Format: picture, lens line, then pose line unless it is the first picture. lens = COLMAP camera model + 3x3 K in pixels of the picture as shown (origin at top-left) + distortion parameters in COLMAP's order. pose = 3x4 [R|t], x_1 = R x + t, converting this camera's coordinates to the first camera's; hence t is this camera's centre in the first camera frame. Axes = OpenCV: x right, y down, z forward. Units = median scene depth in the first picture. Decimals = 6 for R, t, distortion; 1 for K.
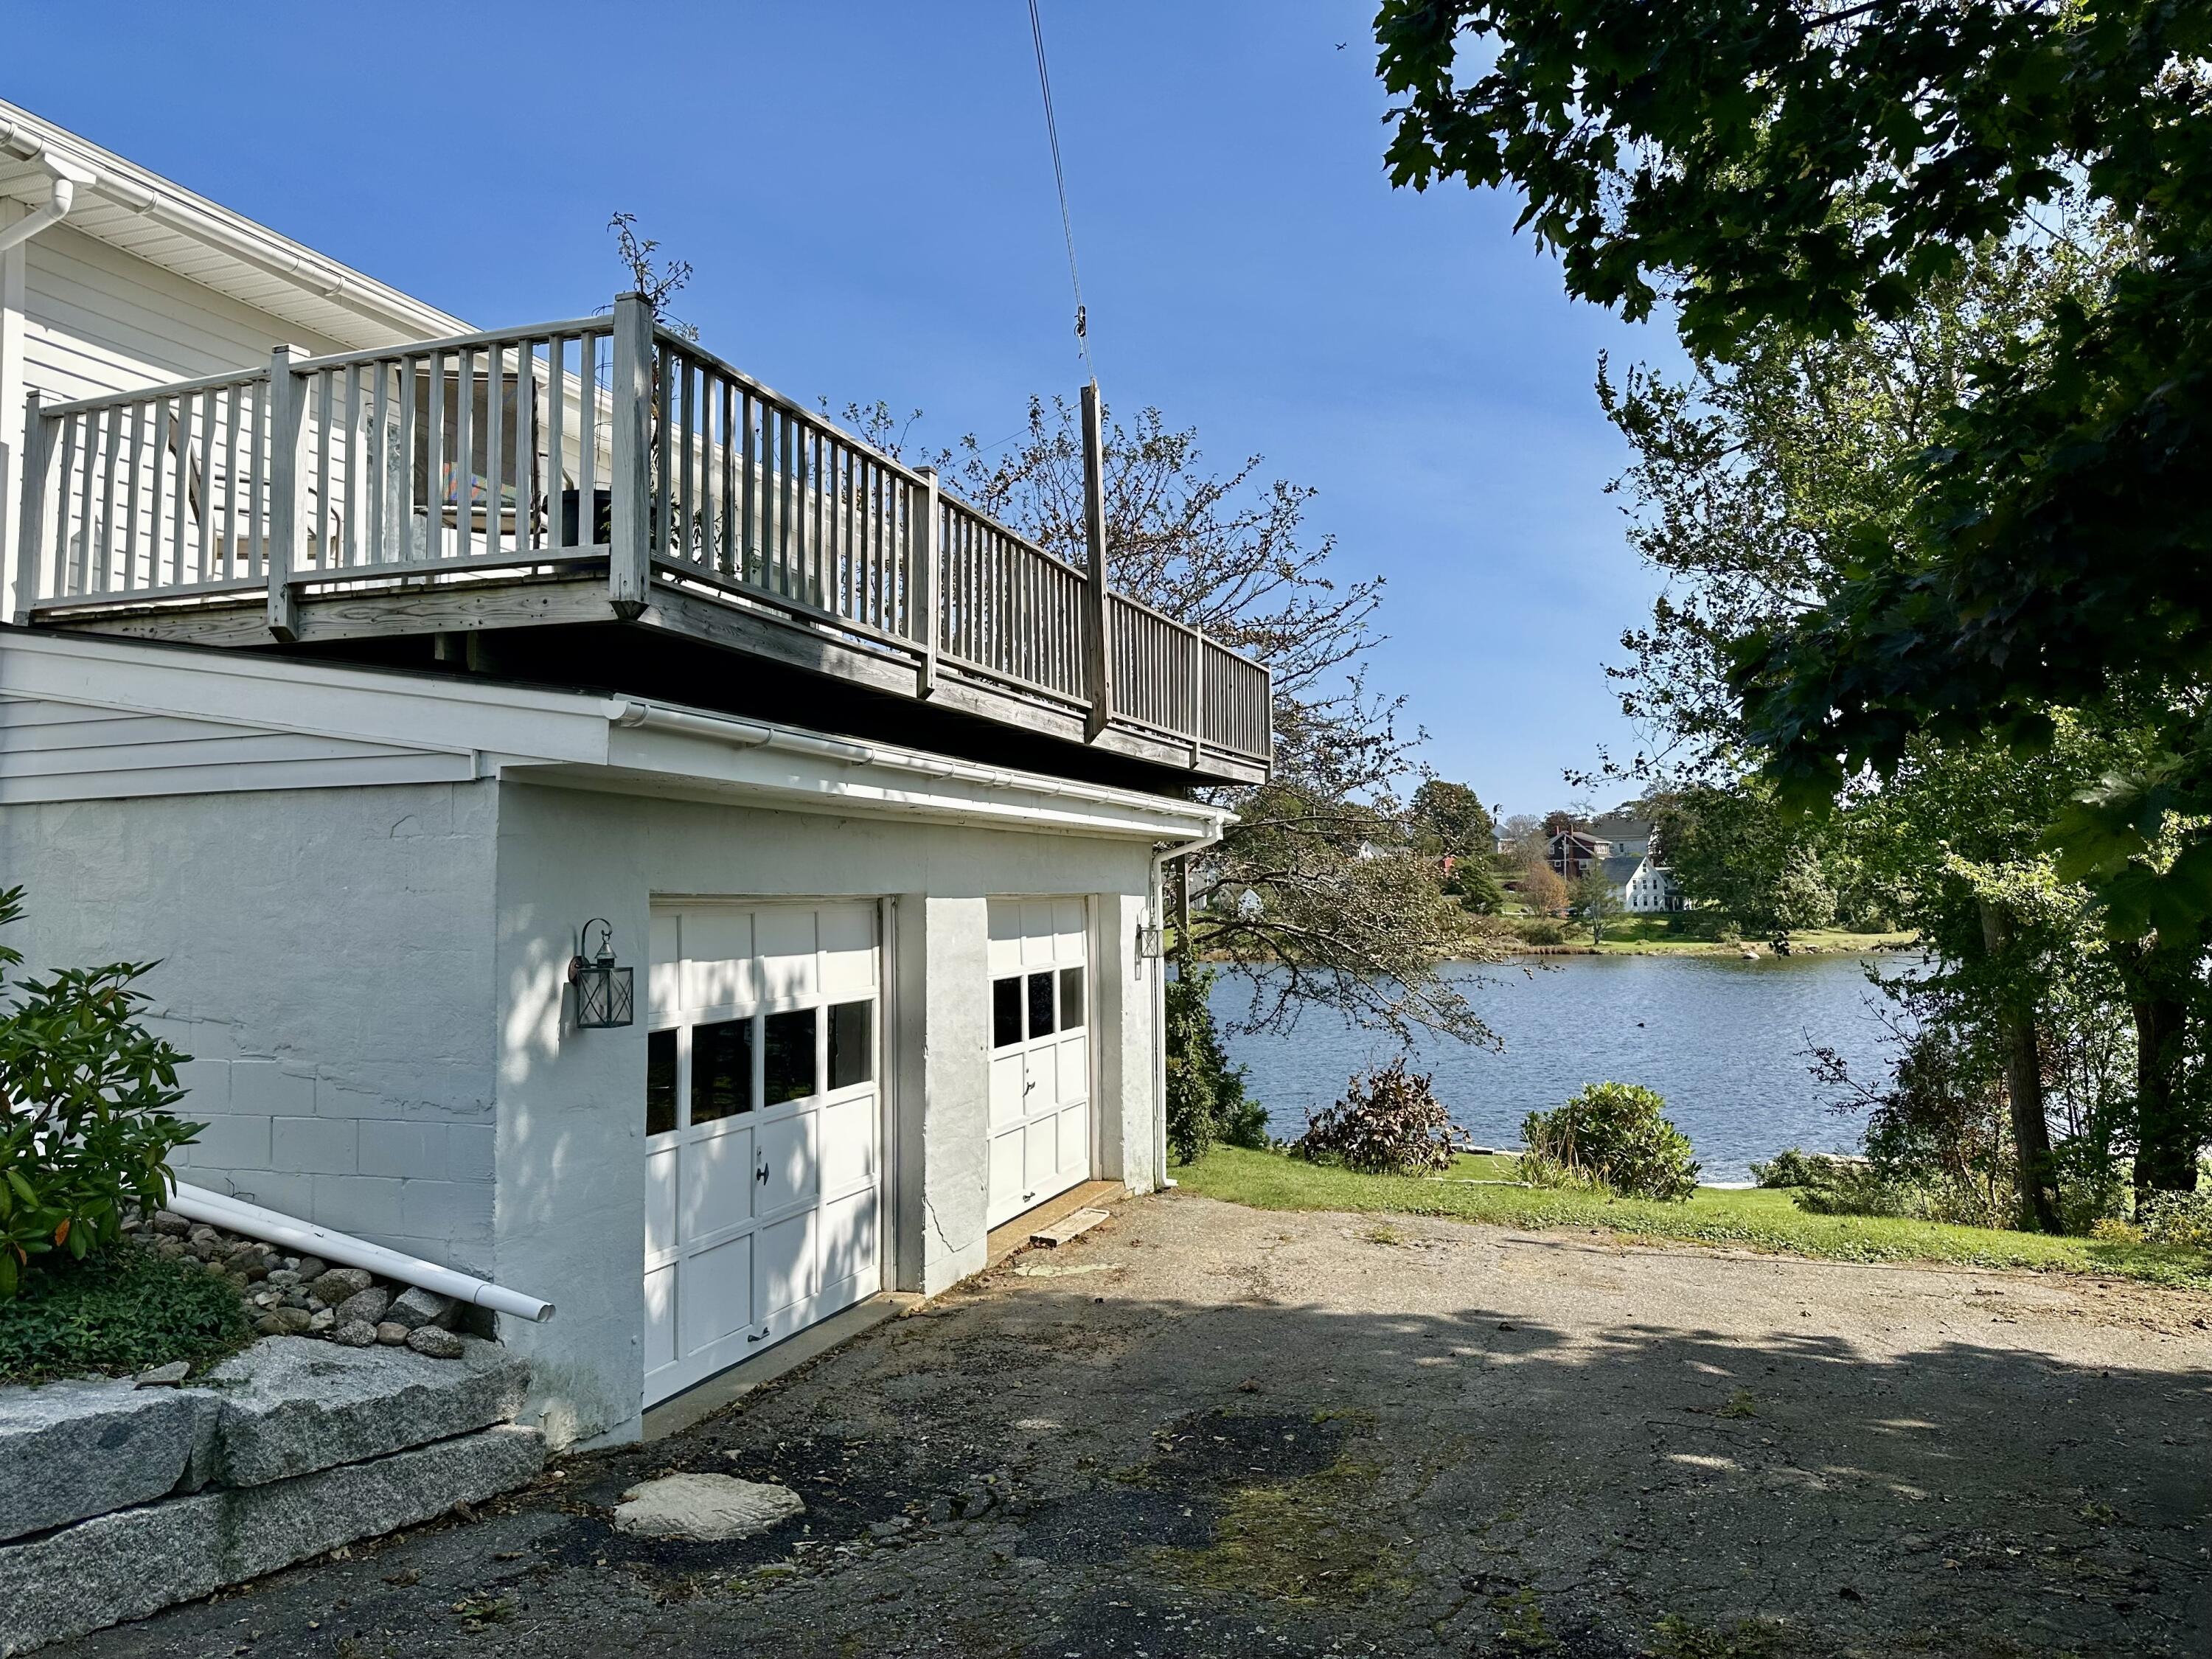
lens RADIAL K [[1544.1, 0, 1100.4], [0, 1544.1, 810.1], [0, 0, 1]] dist [0.076007, -0.094417]
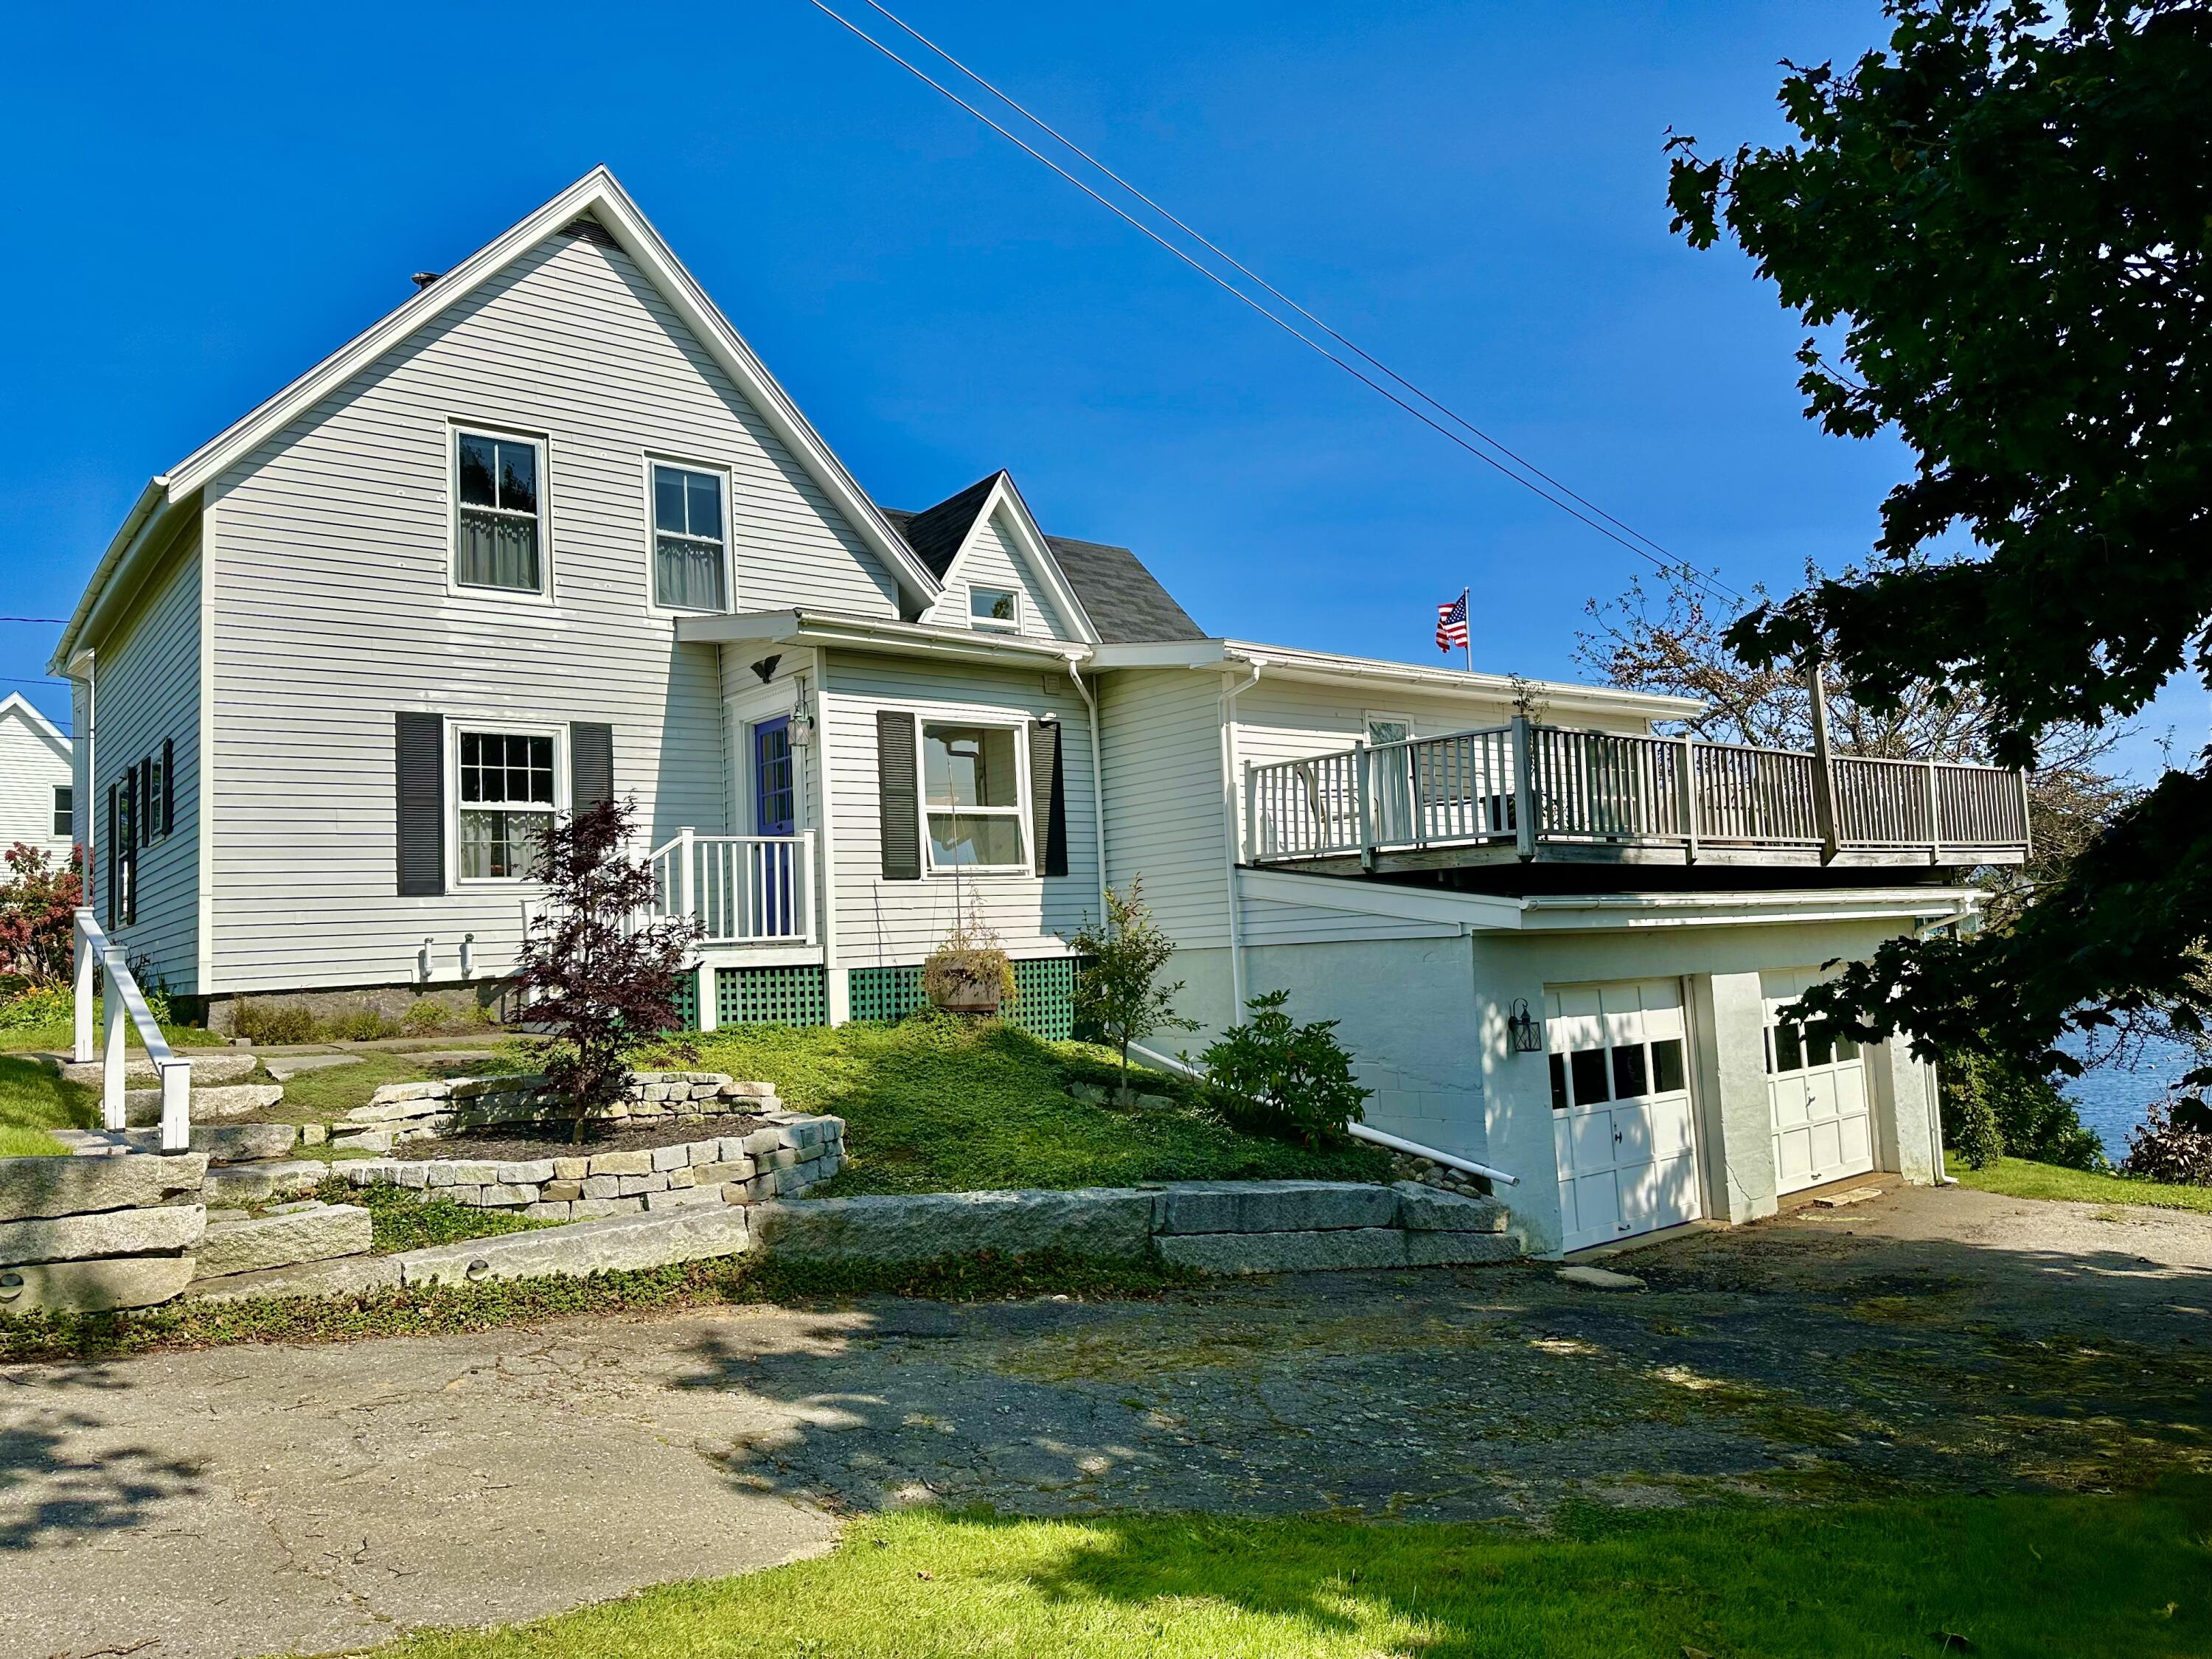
lens RADIAL K [[1544.1, 0, 1100.4], [0, 1544.1, 810.1], [0, 0, 1]] dist [0.076007, -0.094417]
pose [[0.858099, -0.074315, -0.508078, 0.186961], [0.063475, 0.997234, -0.038658, -0.095769], [0.509546, 0.000922, 0.860443, -0.747598]]
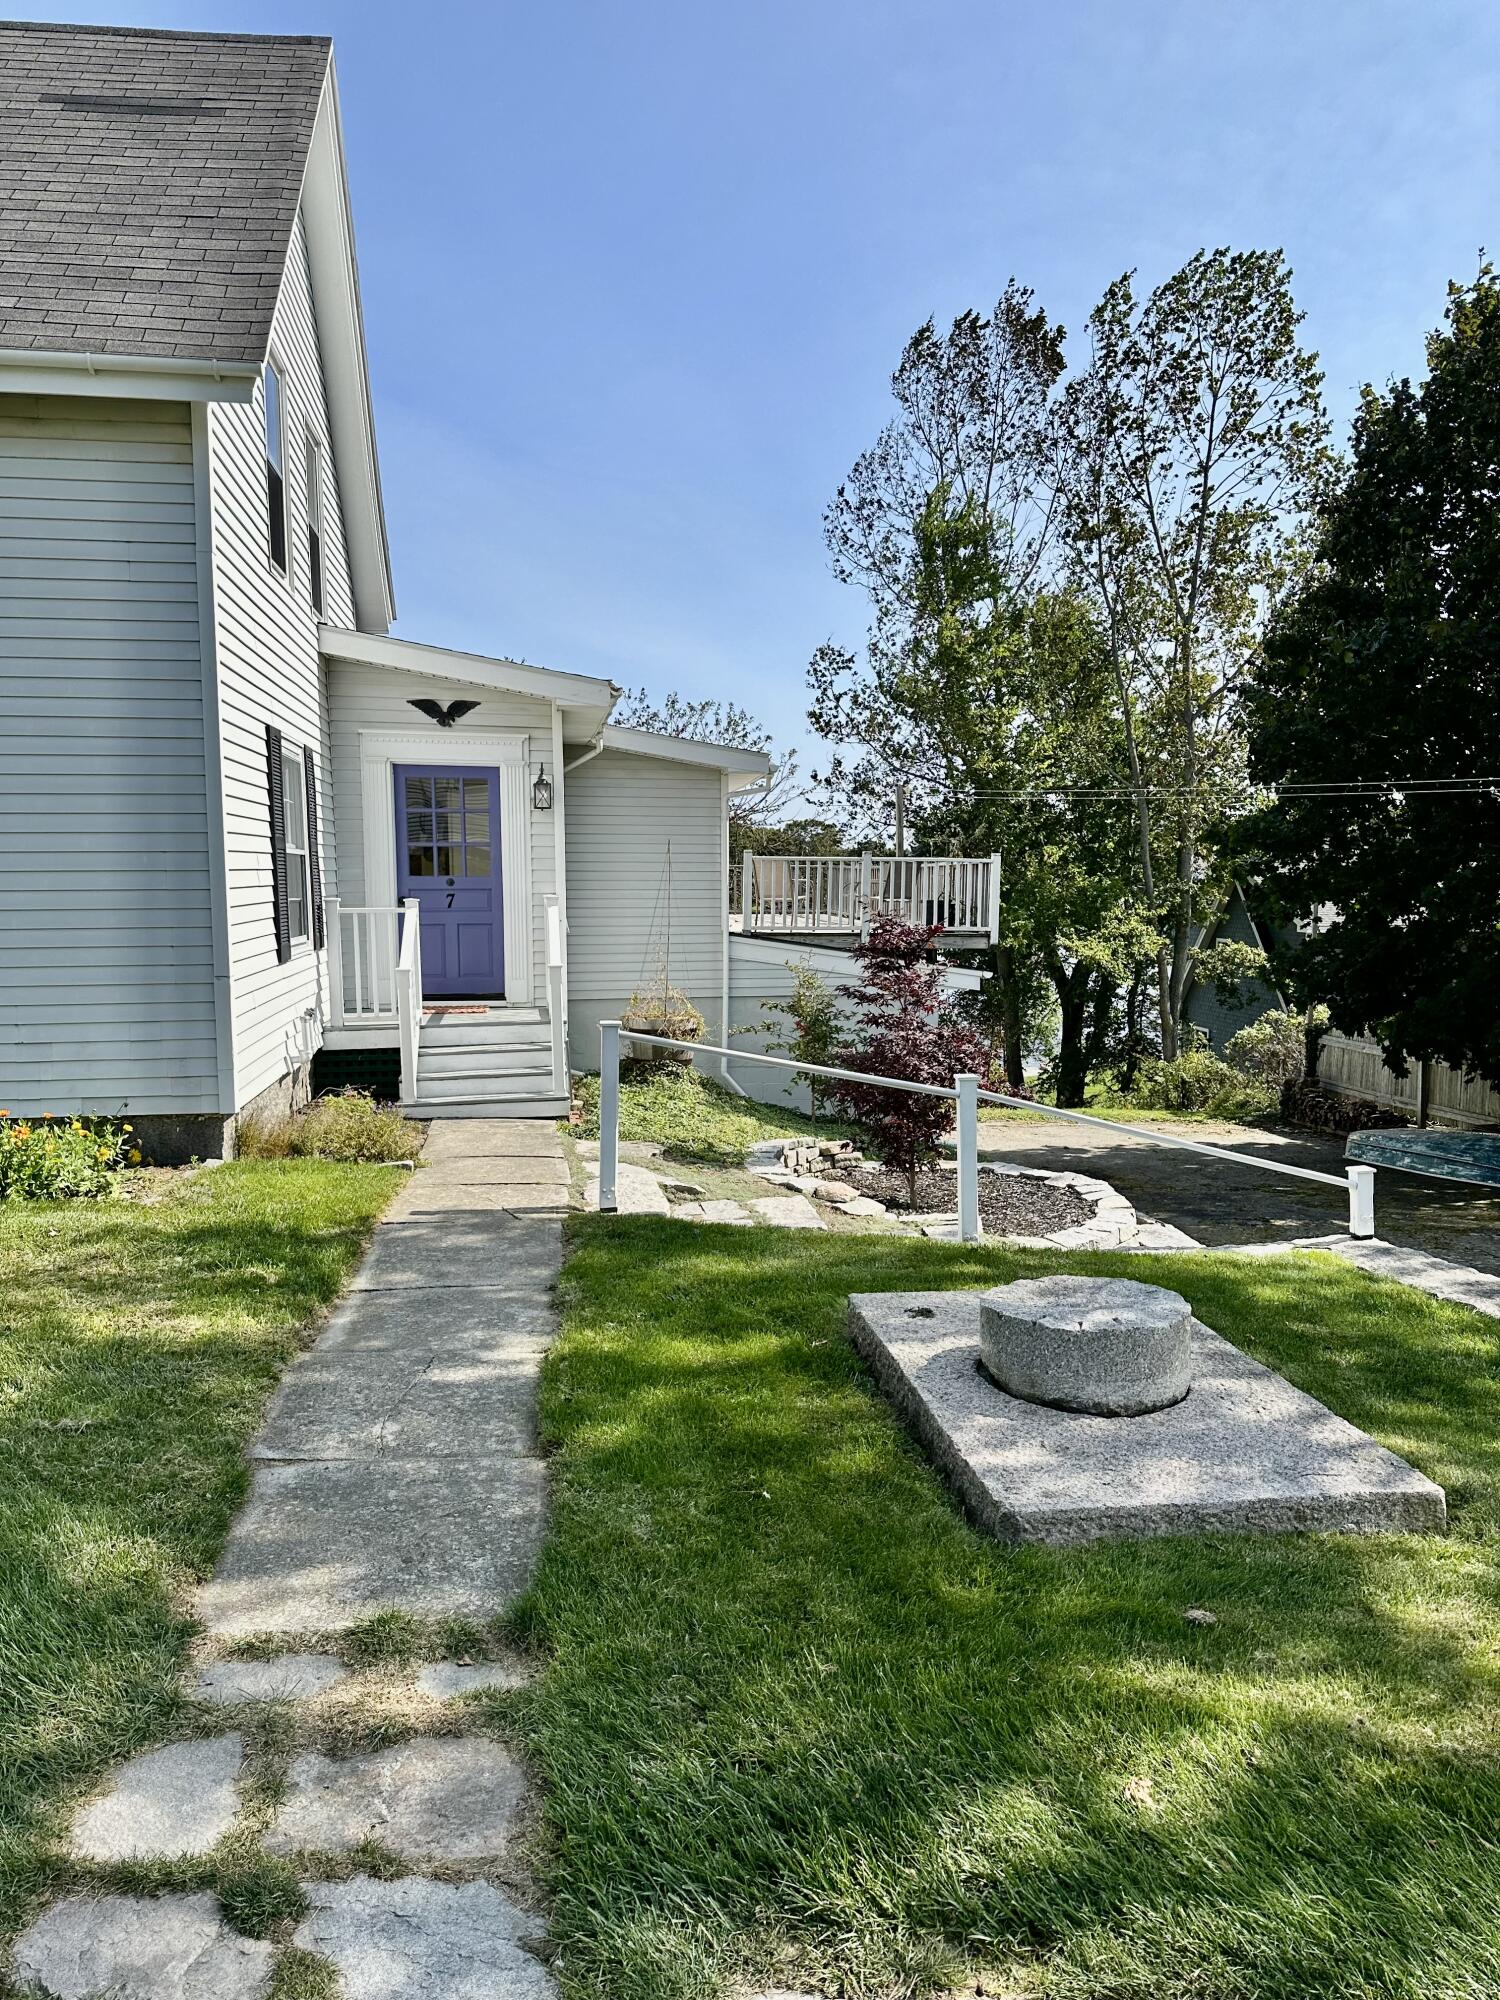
lens RADIAL K [[1374.9, 0, 750.0], [0, 1374.9, 1000.0], [0, 0, 1]] dist [0.101206, -0.110917]
pose [[0.857009, -0.034140, 0.514169, -1.498844], [-0.037765, 0.990958, 0.128745, -0.245766], [-0.513916, -0.129753, 0.847971, -0.862932]]
